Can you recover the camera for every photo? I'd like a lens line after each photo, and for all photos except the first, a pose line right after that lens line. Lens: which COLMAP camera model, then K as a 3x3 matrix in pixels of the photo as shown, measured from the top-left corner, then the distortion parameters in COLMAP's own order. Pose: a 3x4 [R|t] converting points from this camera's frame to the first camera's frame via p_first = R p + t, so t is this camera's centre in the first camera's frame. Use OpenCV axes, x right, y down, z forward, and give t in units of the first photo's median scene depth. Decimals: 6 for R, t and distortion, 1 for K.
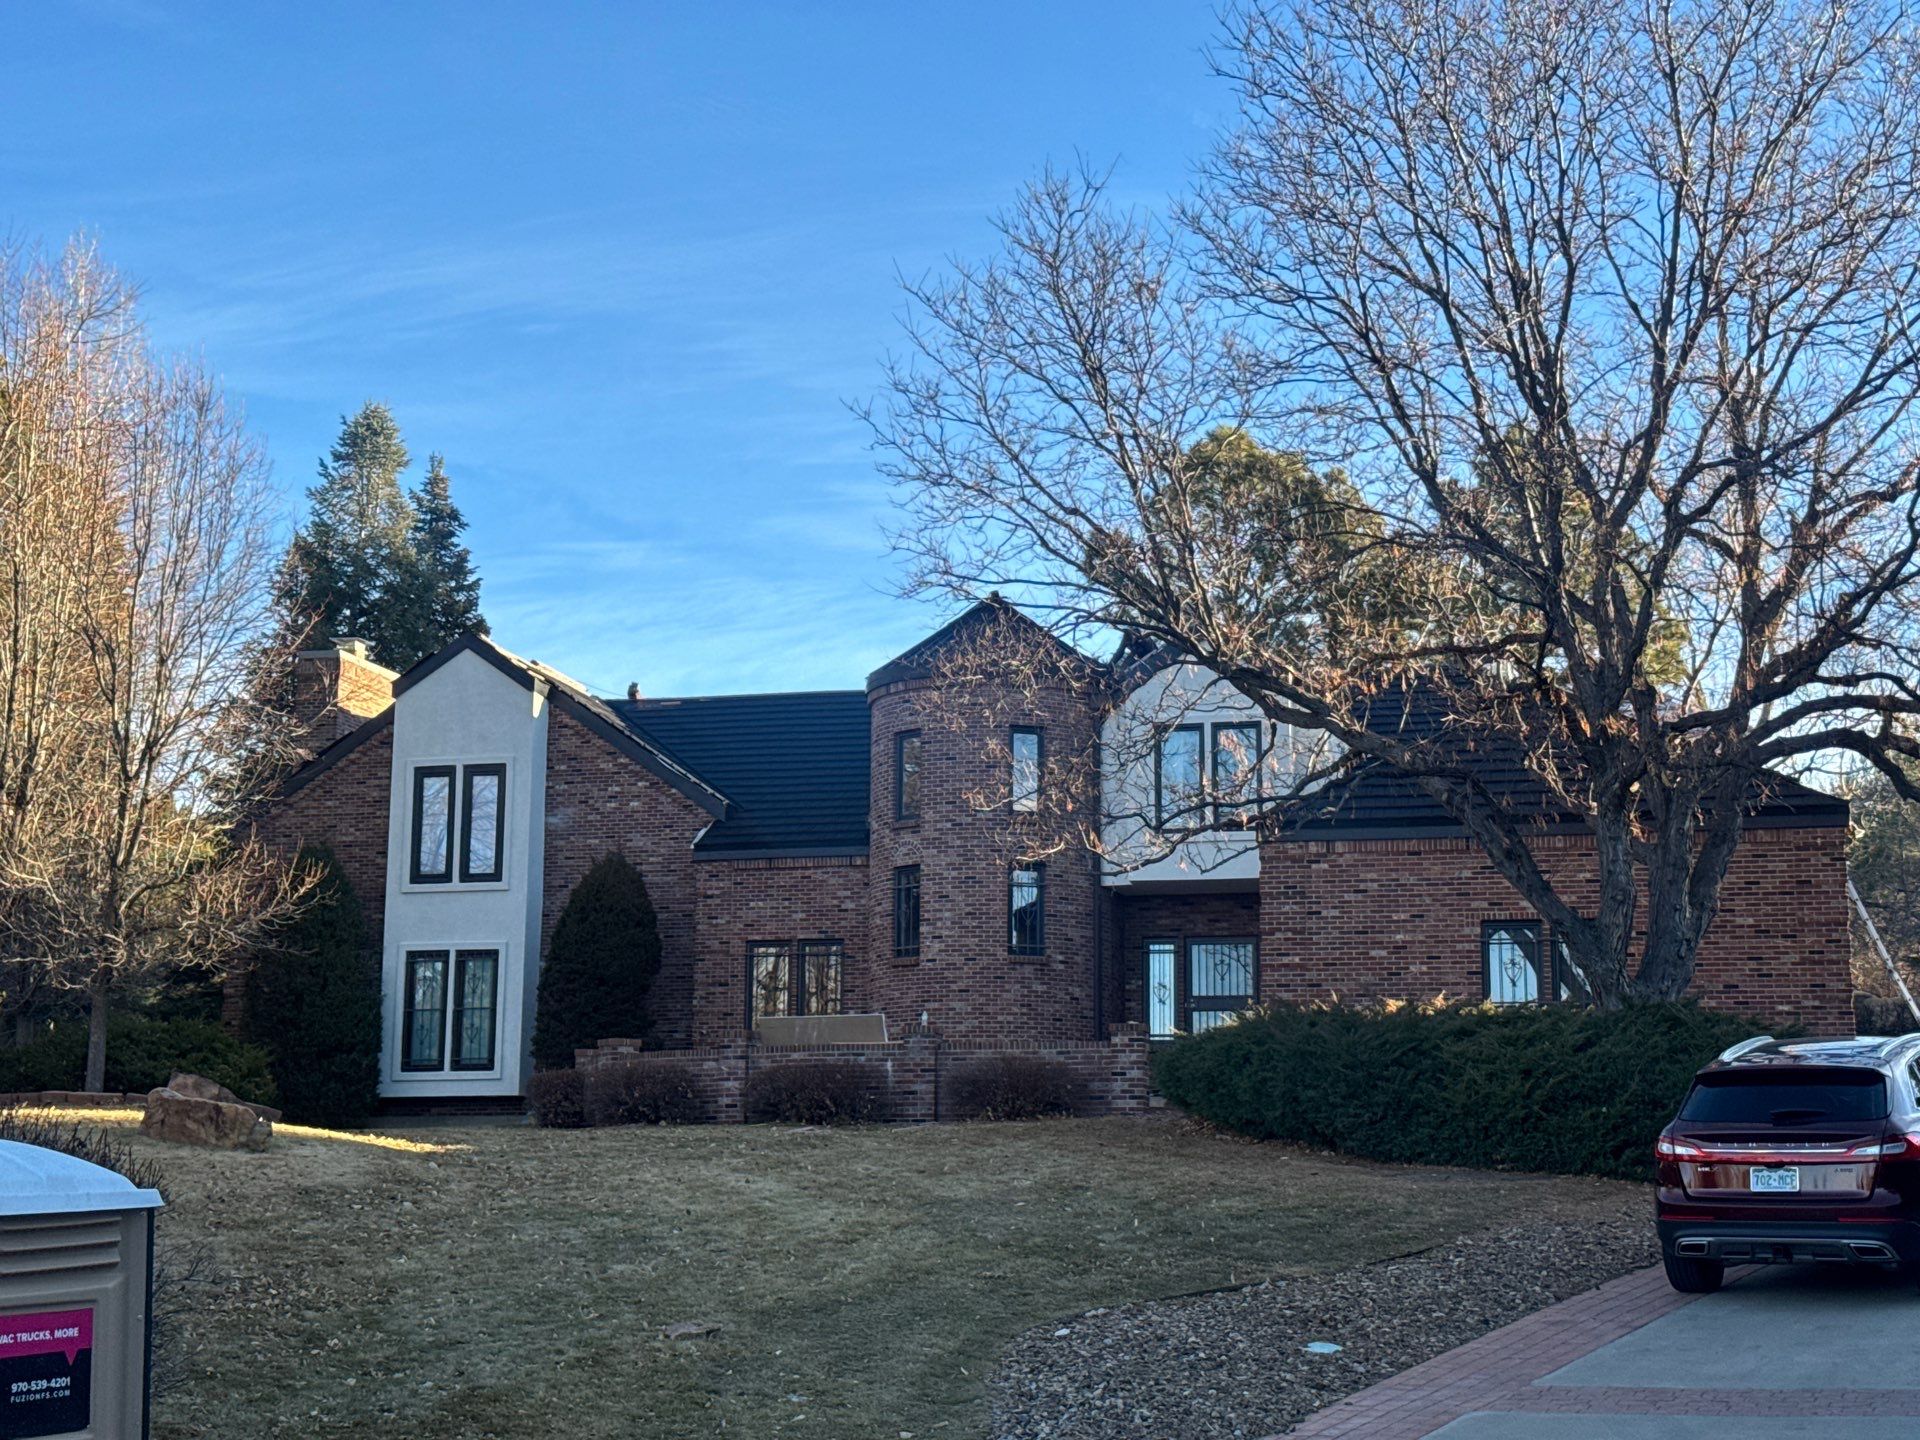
lens RADIAL K [[2760.1, 0, 1022.3], [0, 2760.1, 678.3], [0, 0, 1]] dist [0.060962, 0.035675]
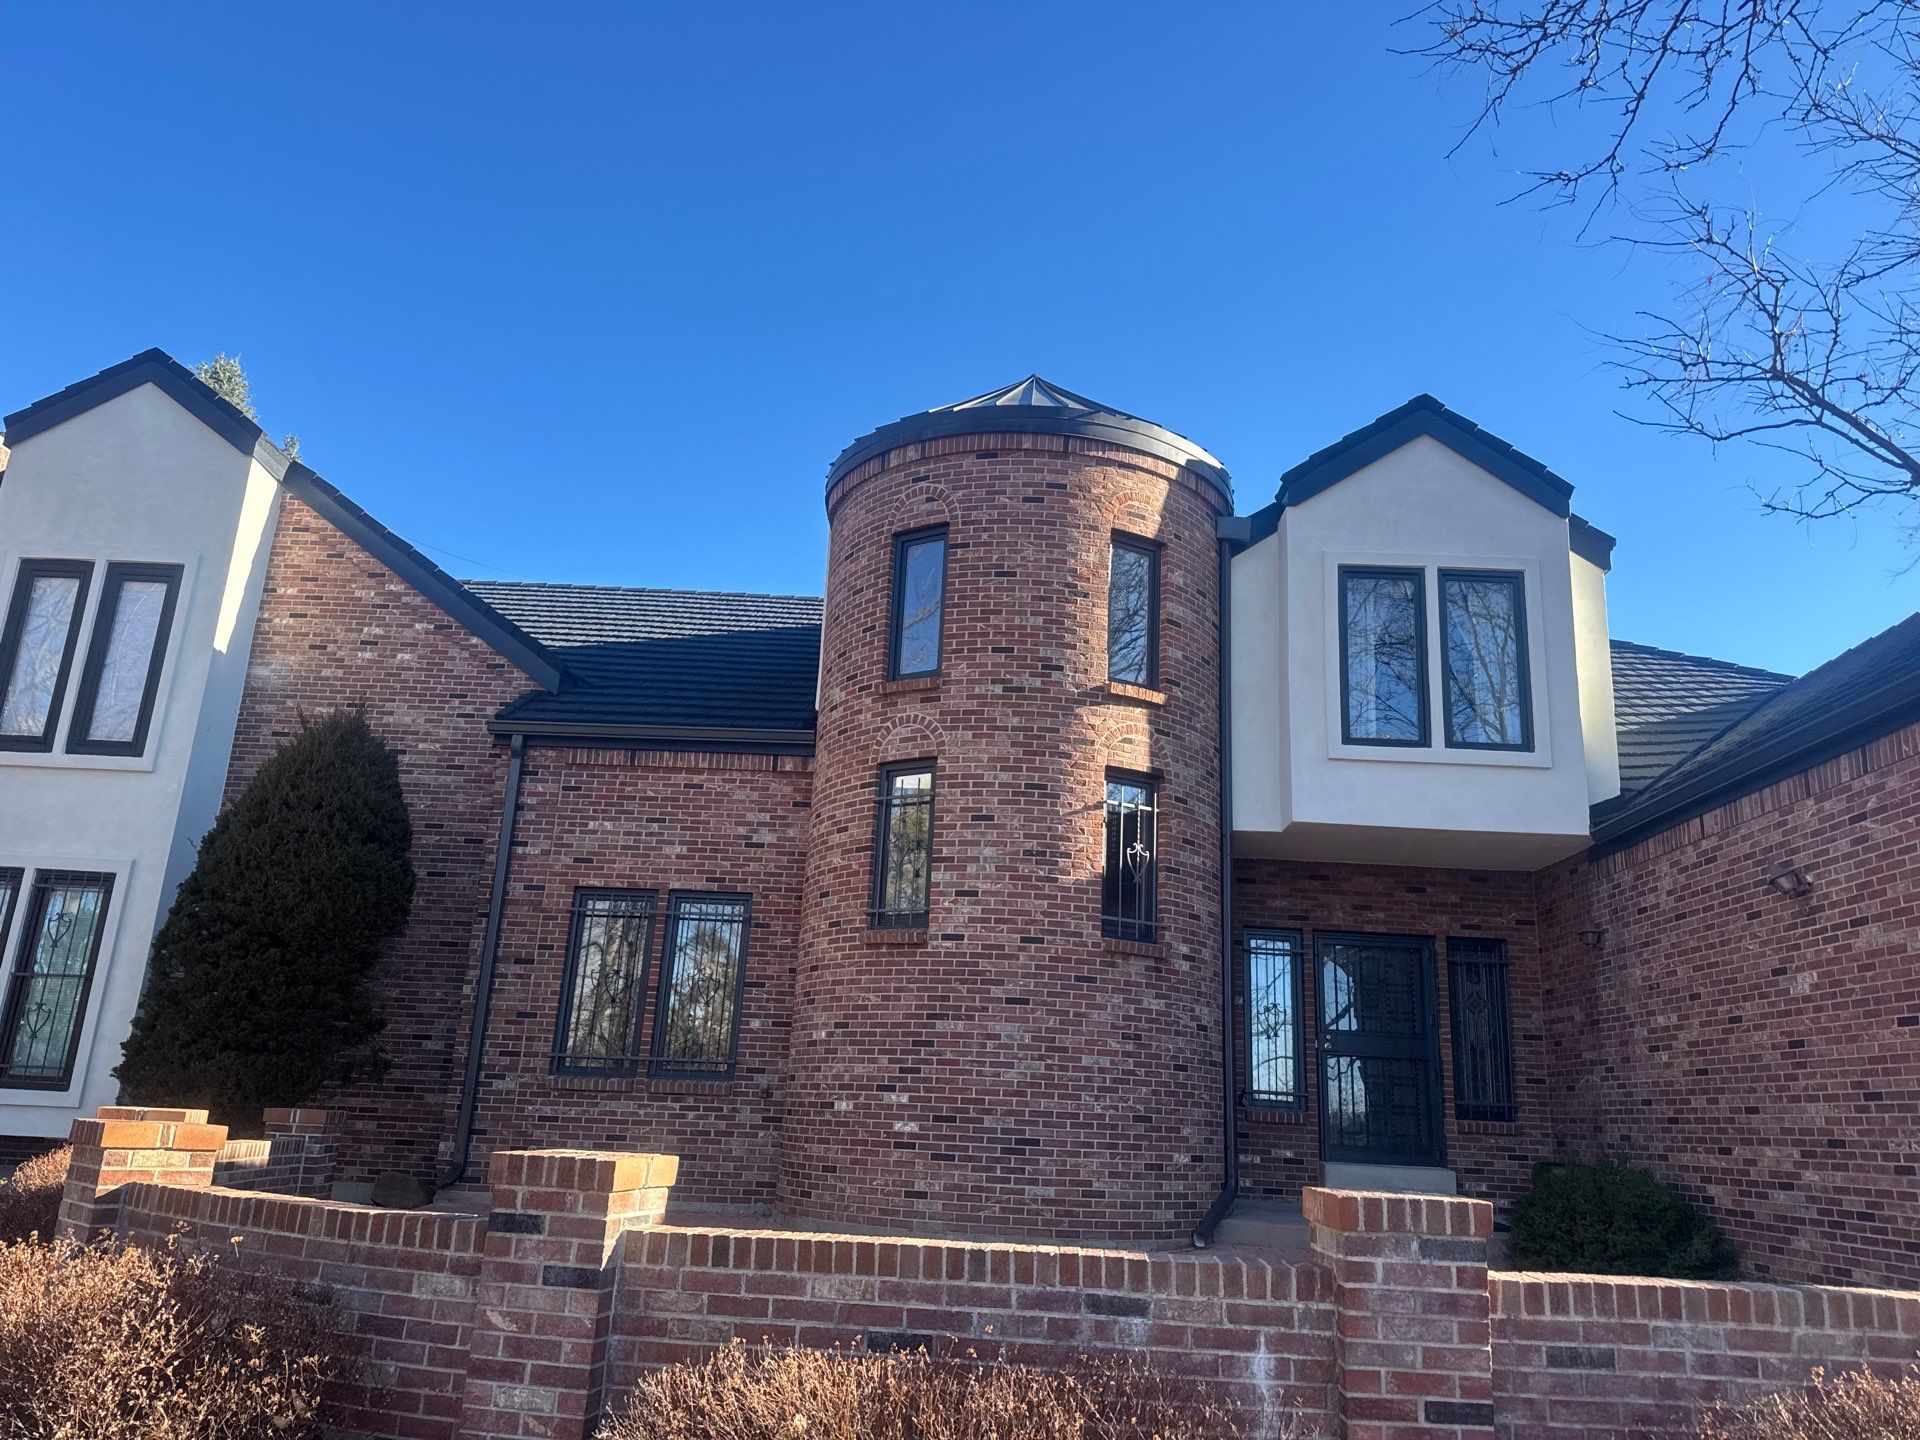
lens RADIAL K [[1334.5, 0, 986.3], [0, 1334.5, 722.0], [0, 0, 1]] dist [0.143813, -0.232940]
pose [[0.973592, 0.101101, 0.204688, -0.076630], [-0.084728, 0.992576, -0.087258, 0.077388], [-0.211990, 0.067611, 0.974930, 0.696014]]
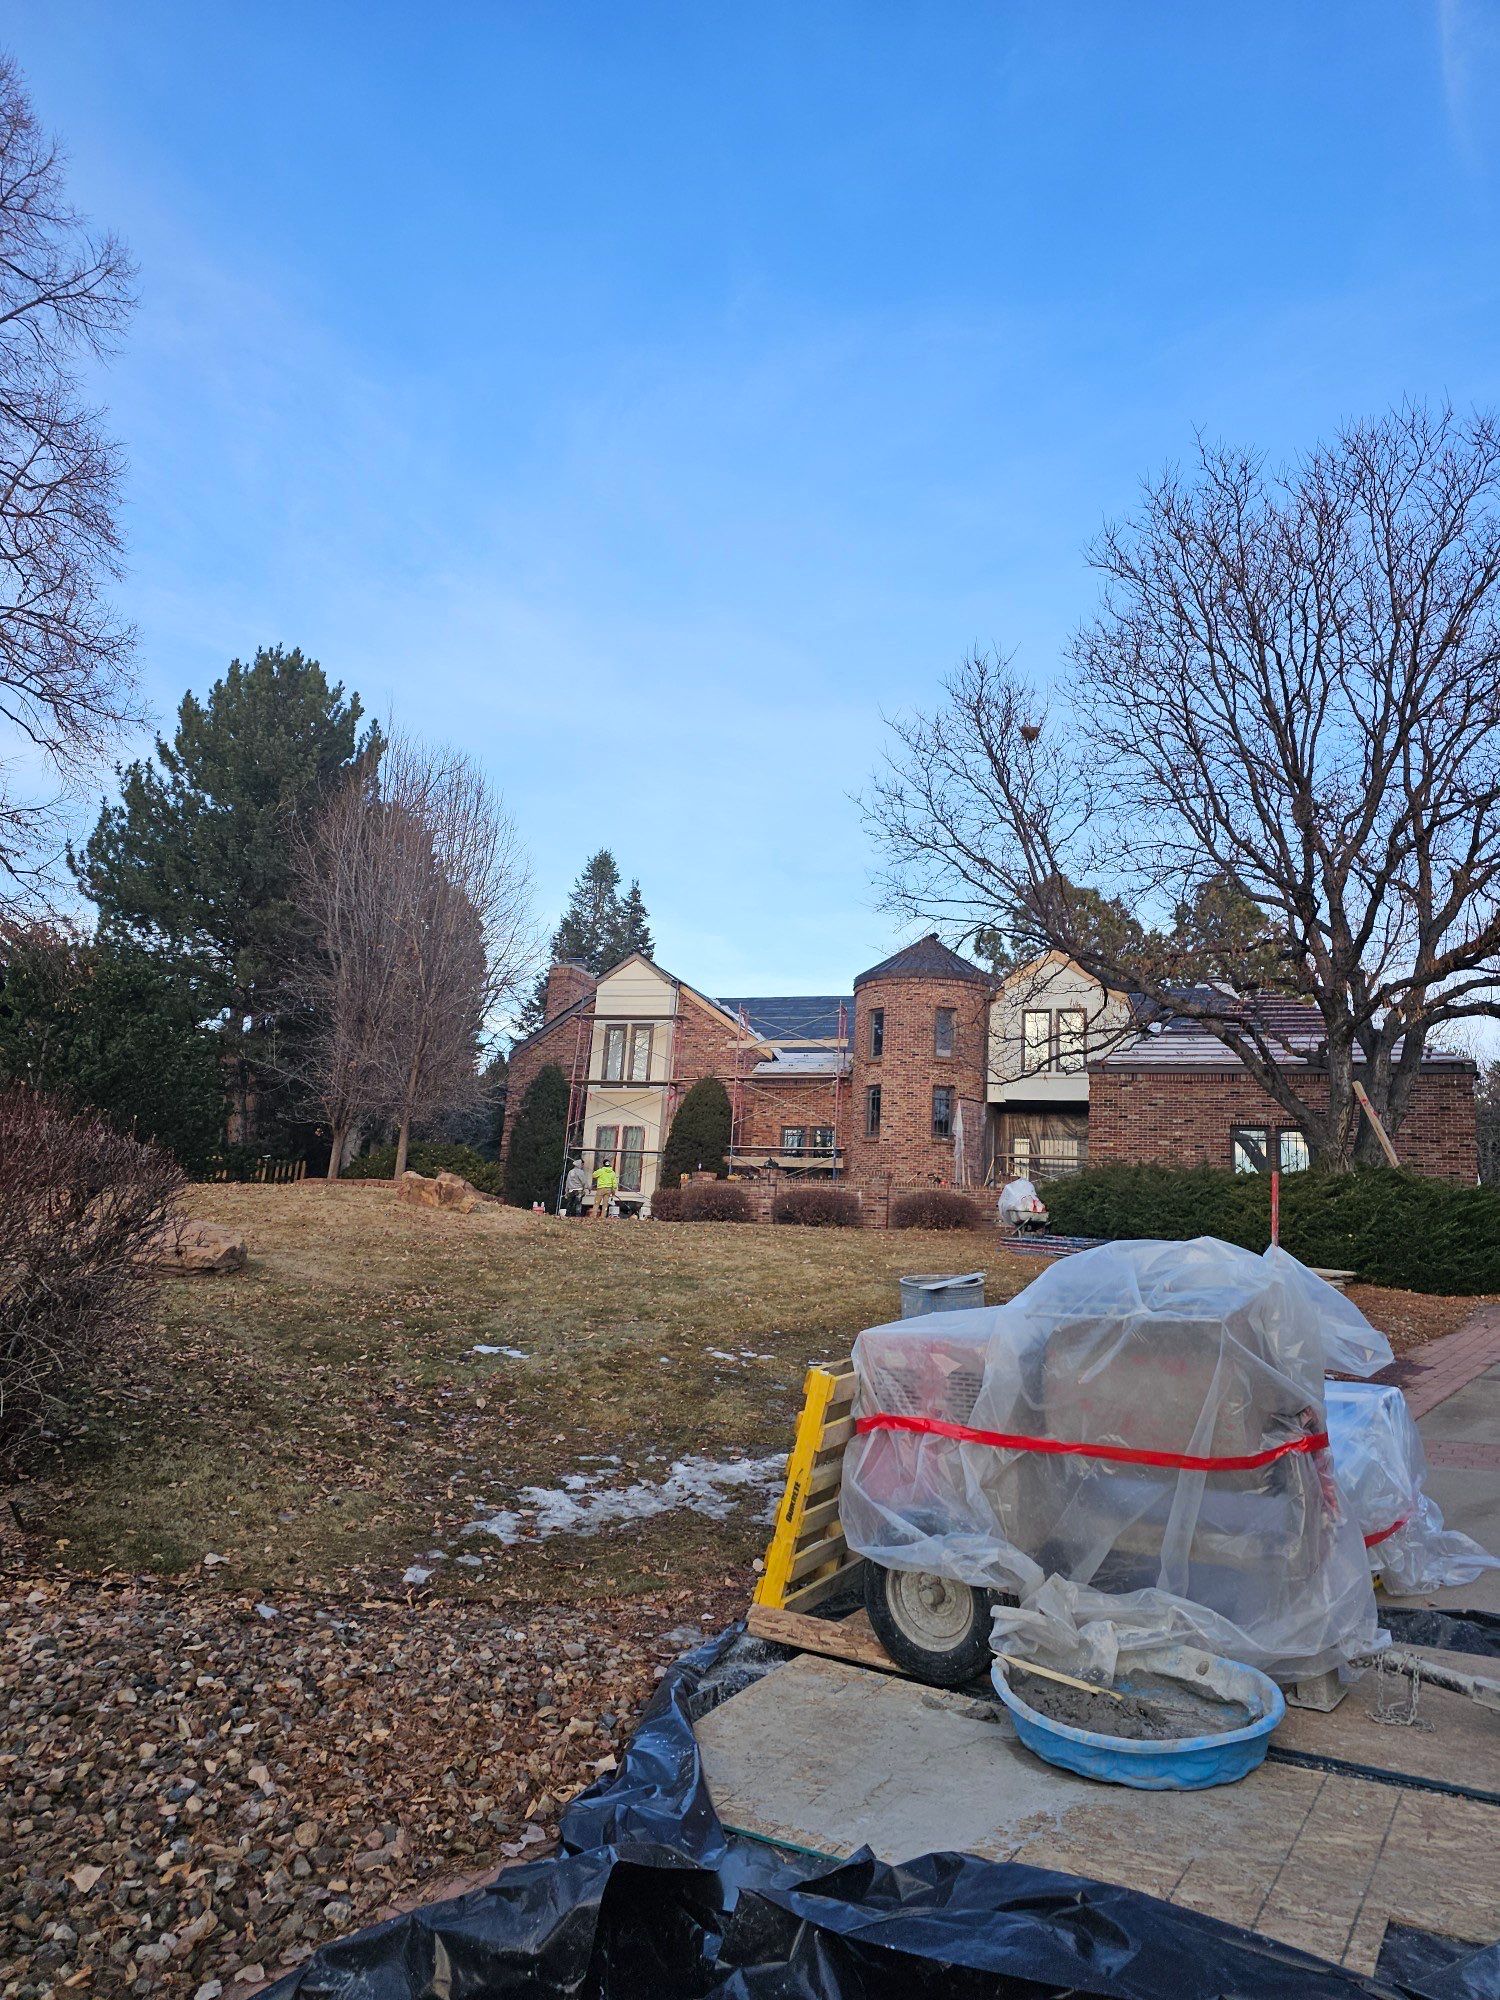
lens RADIAL K [[1328.1, 0, 768.8], [0, 1328.1, 996.4], [0, 0, 1]] dist [0.071783, -0.051793]
pose [[0.992145, 0.031671, -0.121015, -0.007160], [-0.035019, 0.999058, -0.025643, 0.033502], [0.120089, 0.029680, 0.992319, 0.146195]]
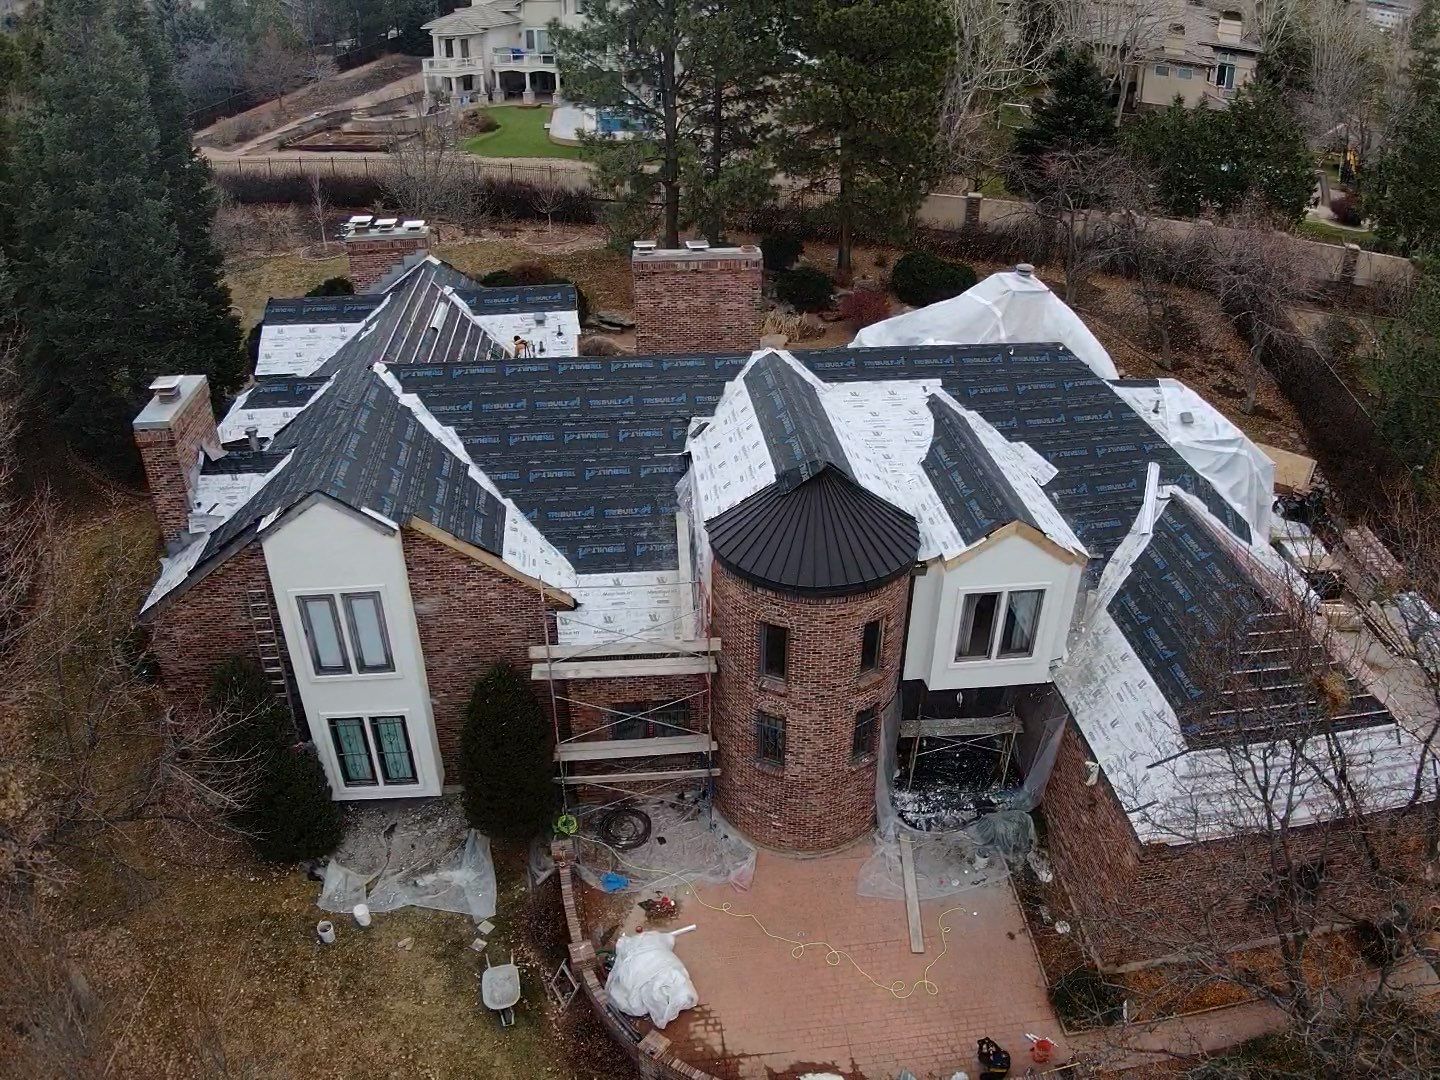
lens RADIAL K [[1088.7, 0, 720.0], [0, 1088.7, 540.0], [0, 0, 1]] dist [-0.078611, -0.259002]
pose [[0.946048, -0.164666, 0.279068, -0.178400], [-0.068745, 0.739642, 0.669481, -0.302264], [-0.316651, -0.652545, 0.688416, 0.675739]]
